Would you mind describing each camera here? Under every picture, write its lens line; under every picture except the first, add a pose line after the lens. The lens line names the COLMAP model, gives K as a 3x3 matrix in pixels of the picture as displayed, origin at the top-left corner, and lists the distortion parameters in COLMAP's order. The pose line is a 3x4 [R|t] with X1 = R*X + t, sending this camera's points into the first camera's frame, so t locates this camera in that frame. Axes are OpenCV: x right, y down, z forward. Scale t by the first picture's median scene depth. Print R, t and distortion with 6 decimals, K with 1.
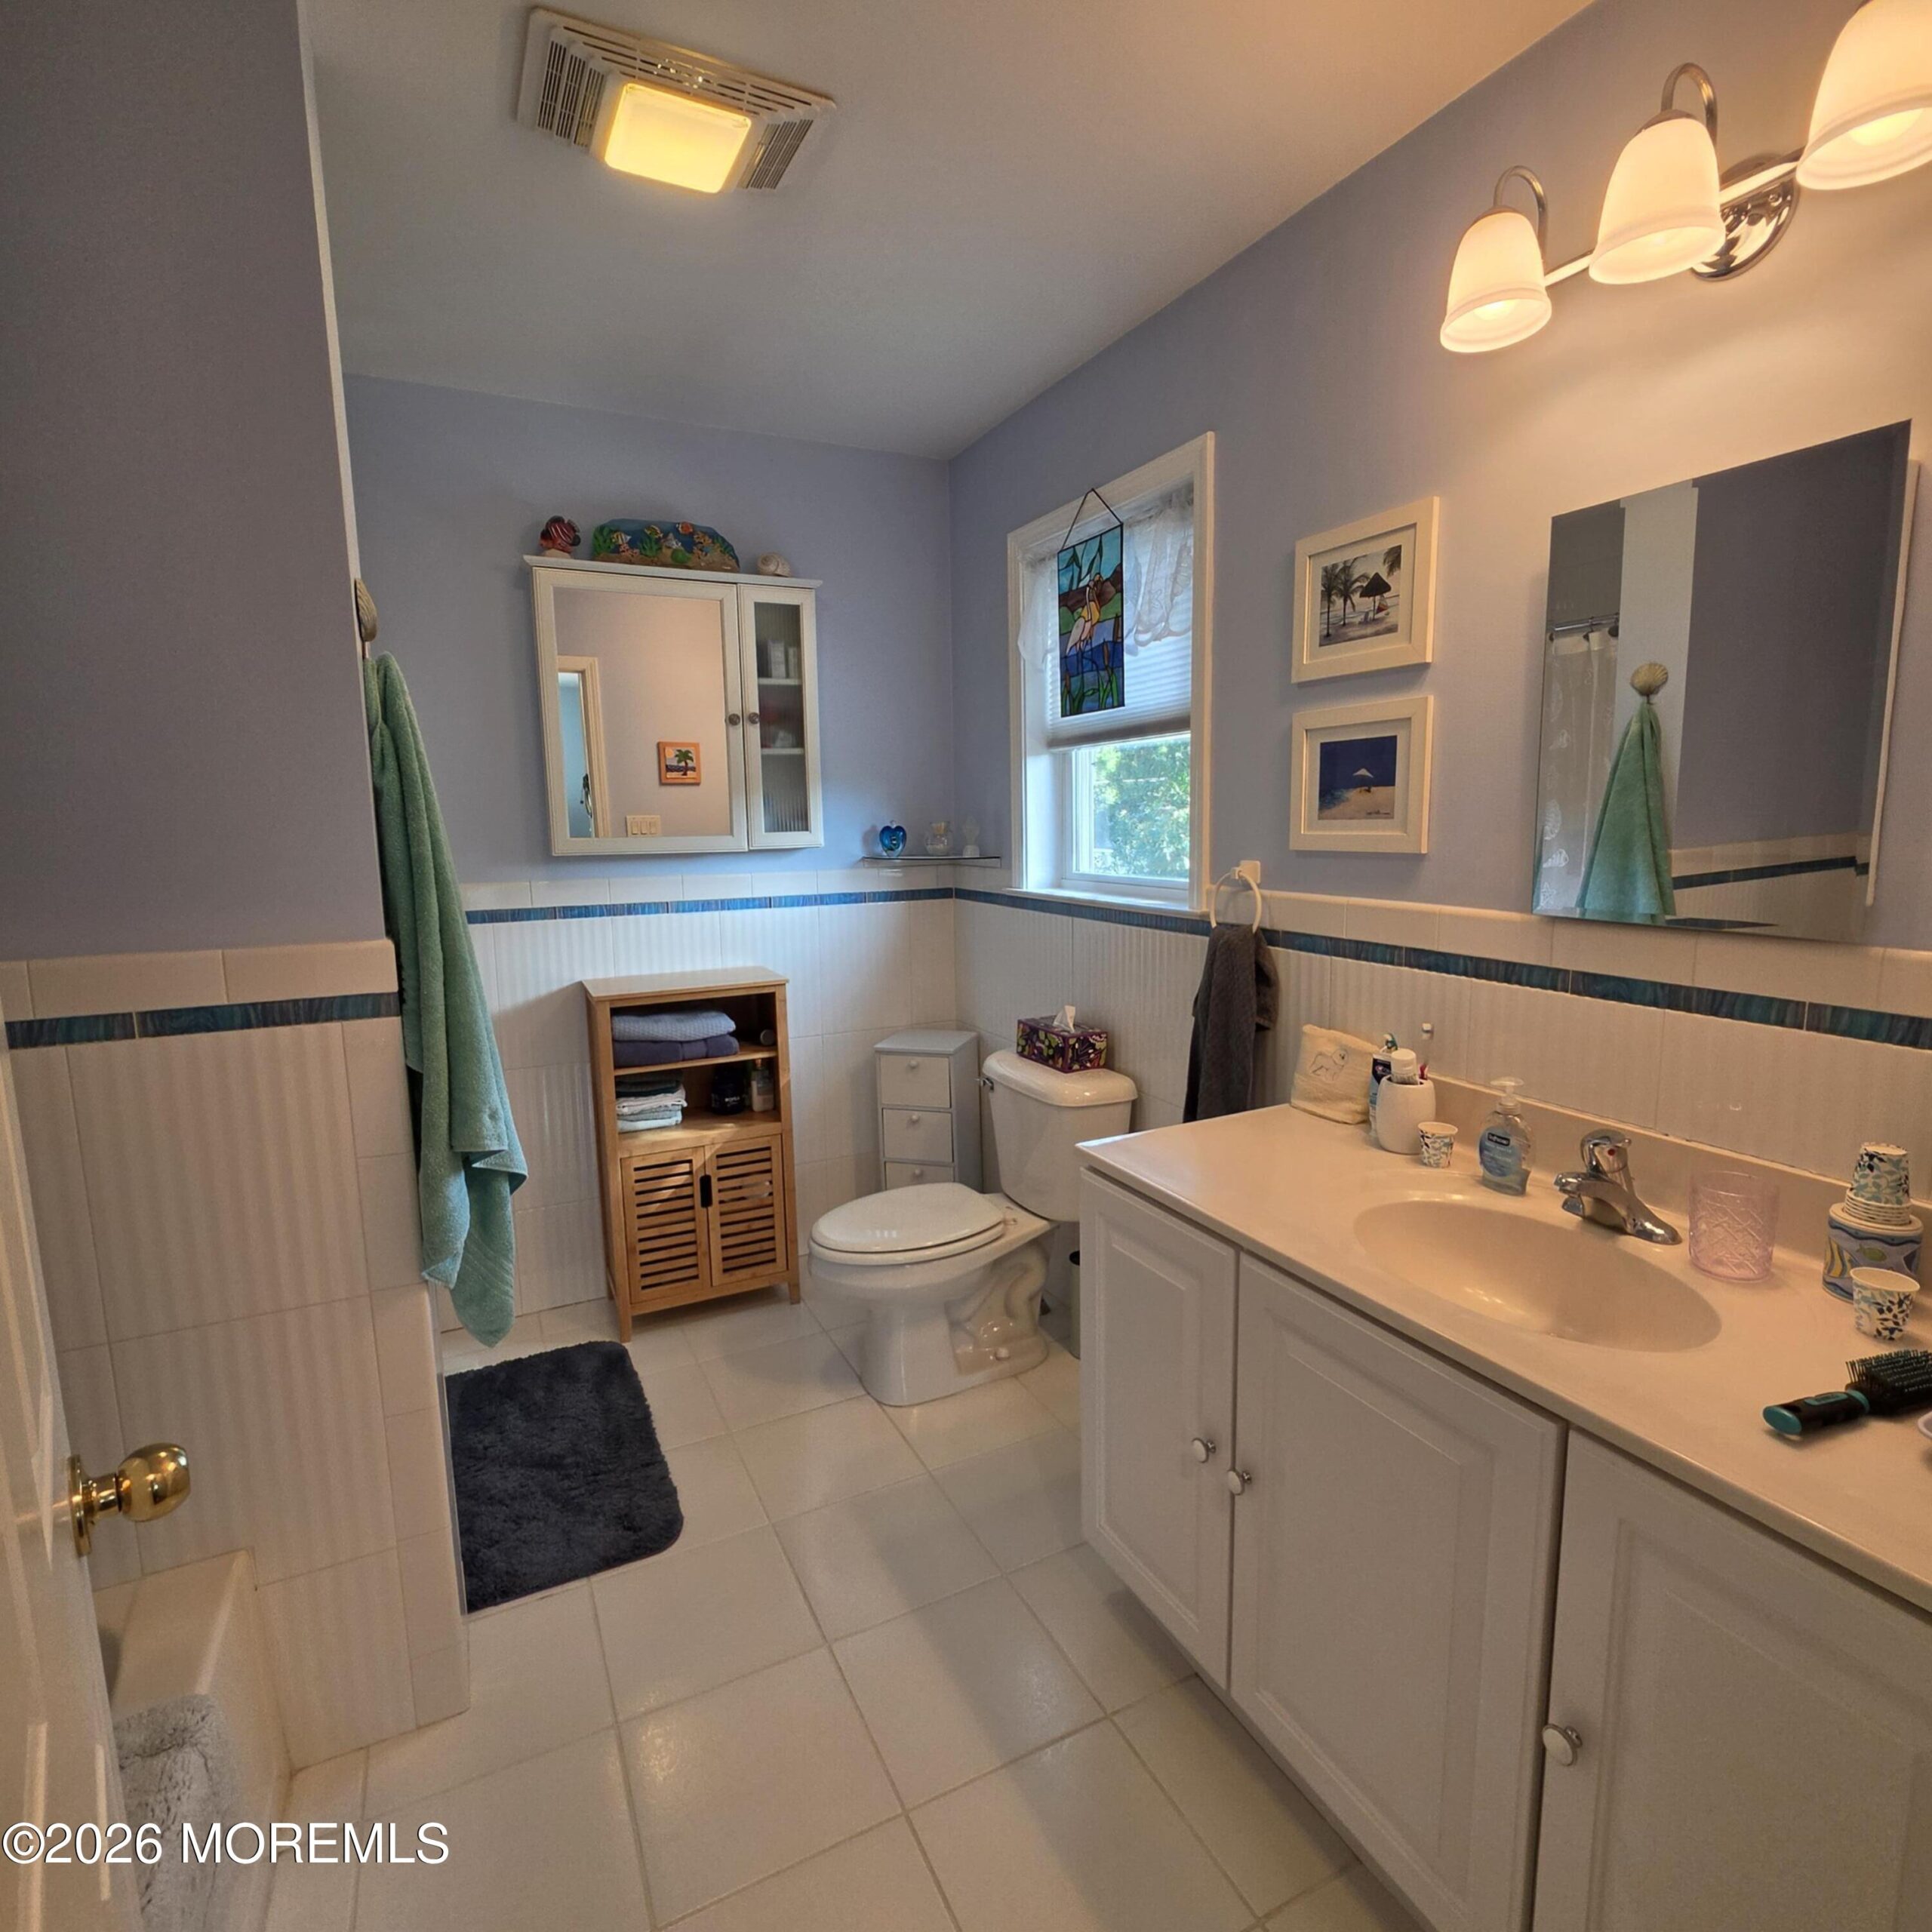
lens RADIAL K [[1037.0, 0, 972.9], [0, 1037.0, 958.6], [0, 0, 1]] dist [-0.005188, -0.000445]
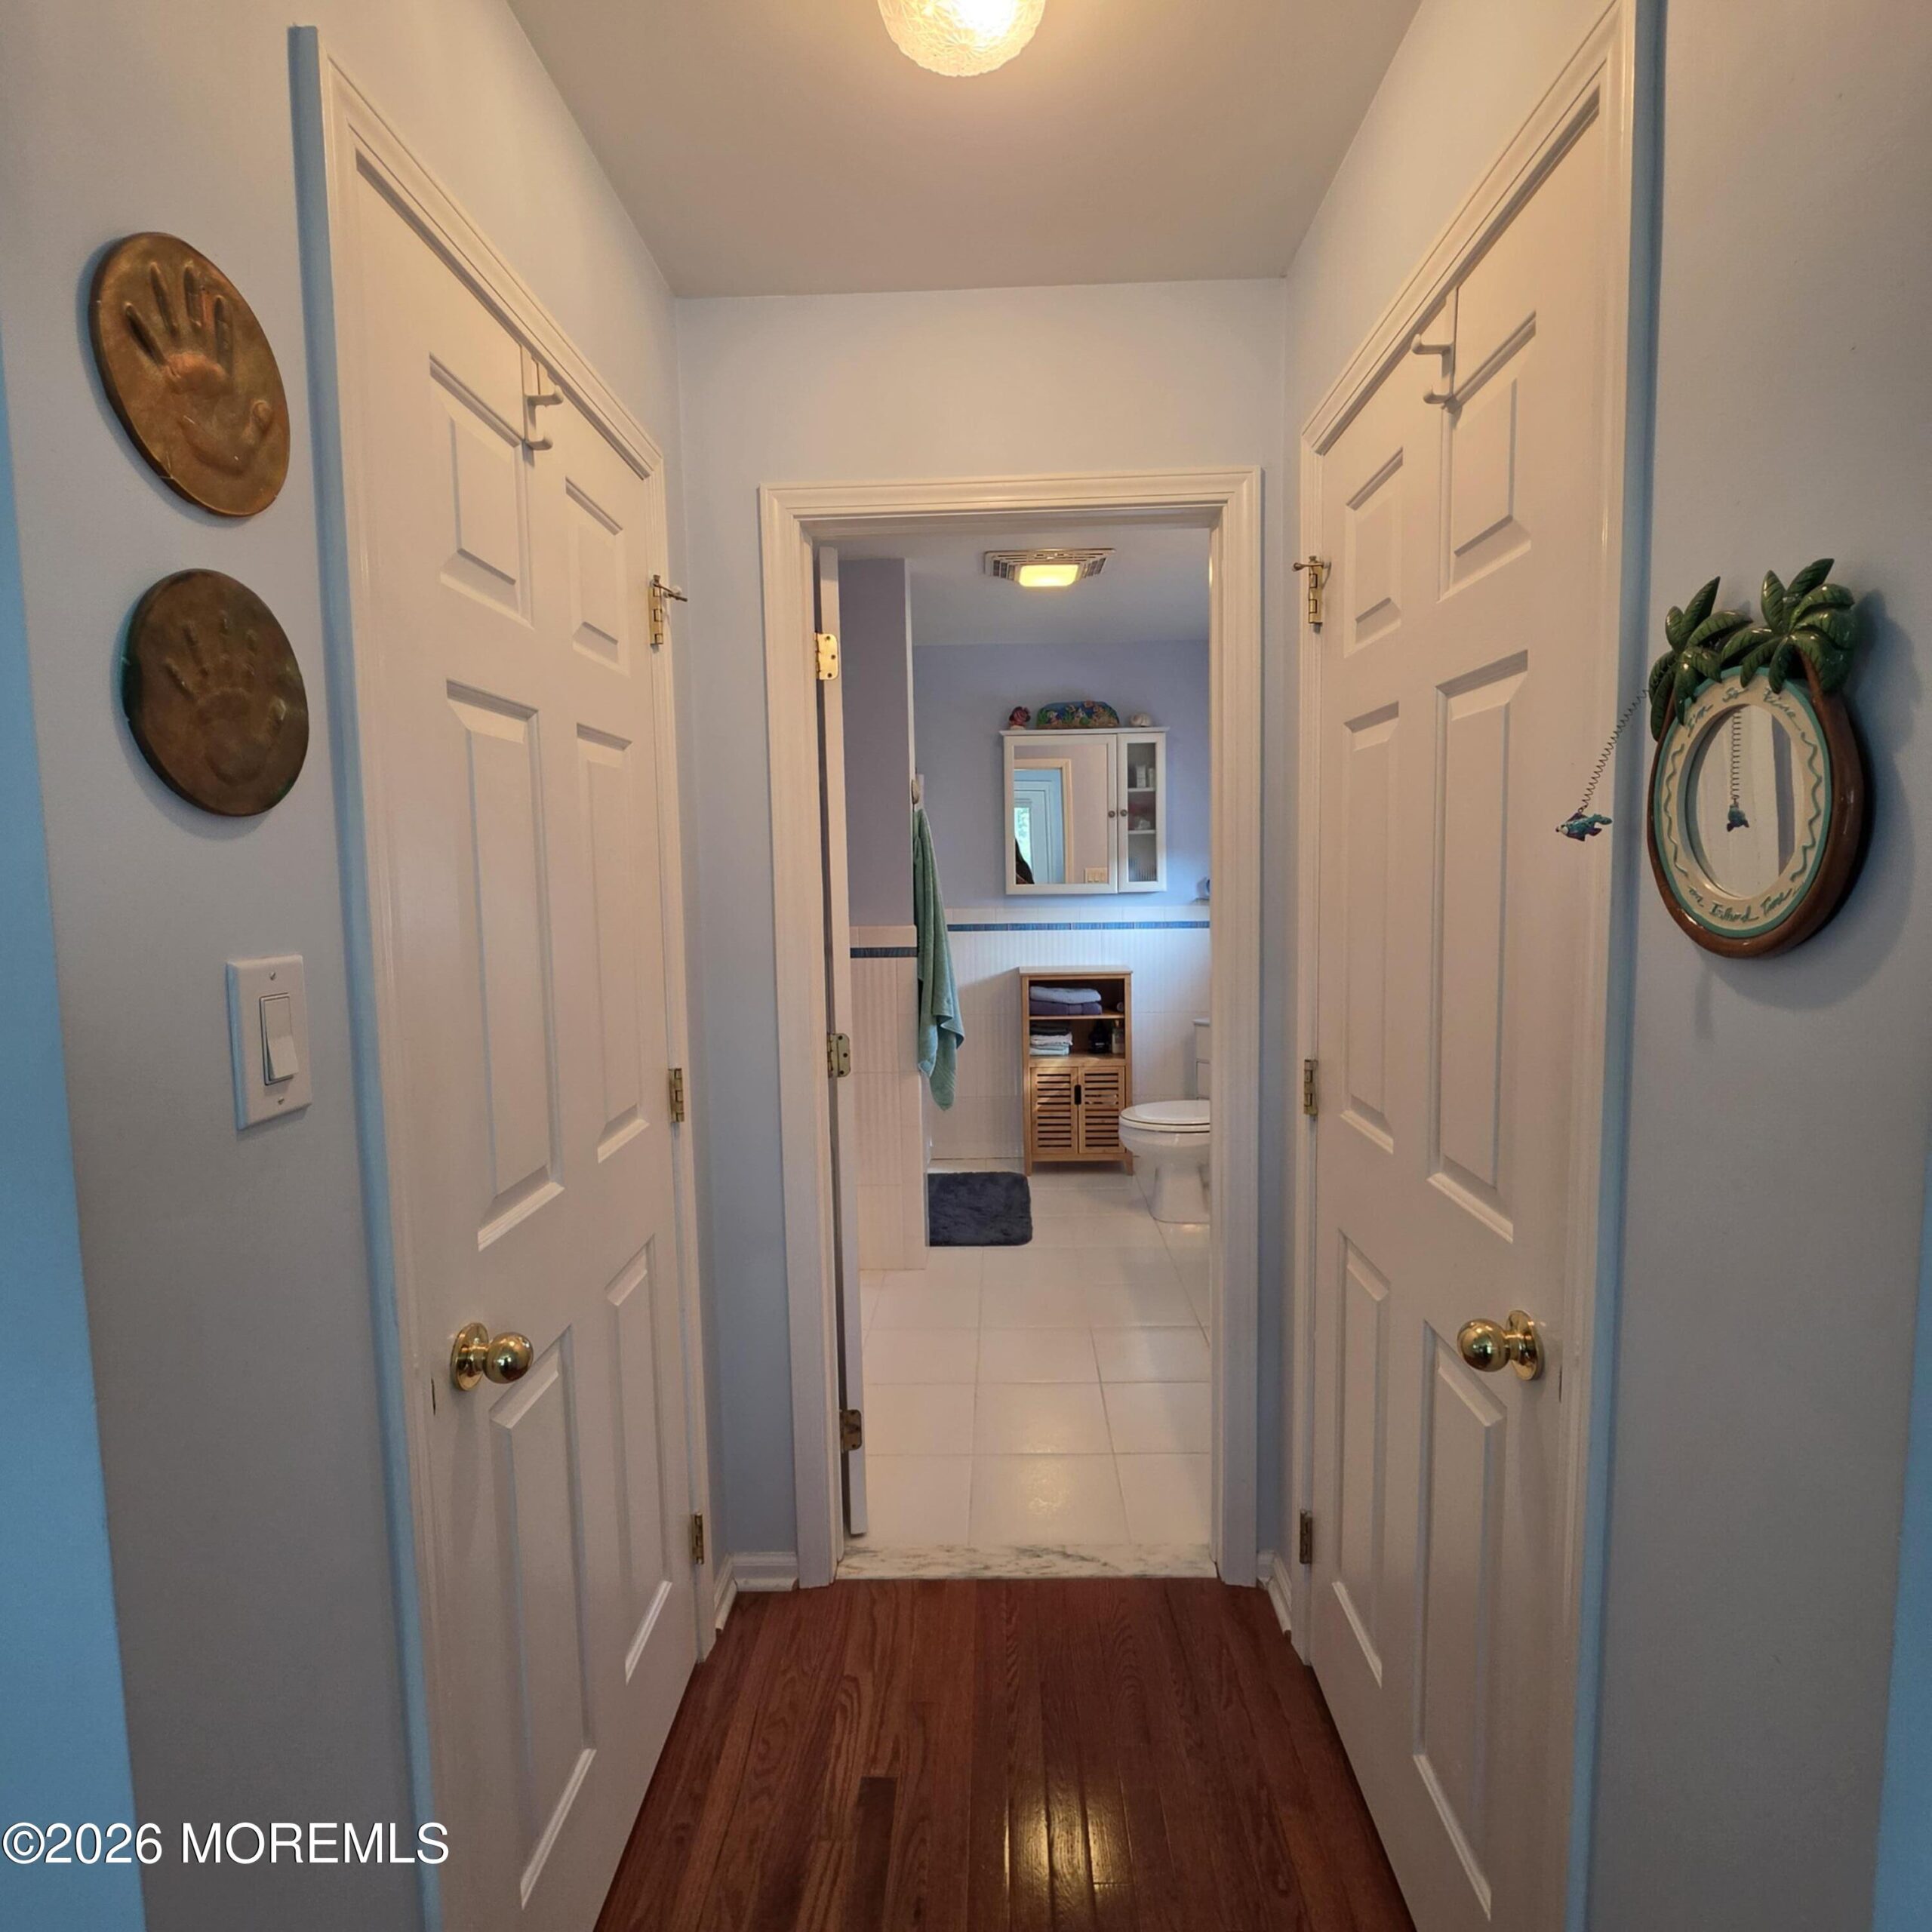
lens RADIAL K [[1037.0, 0, 972.9], [0, 1037.0, 958.6], [0, 0, 1]] dist [-0.005188, -0.000445]
pose [[0.882049, 0.040430, -0.469419, 0.369399], [-0.061185, 0.997704, -0.029037, 0.063430], [0.467167, 0.054333, 0.882498, -0.569095]]
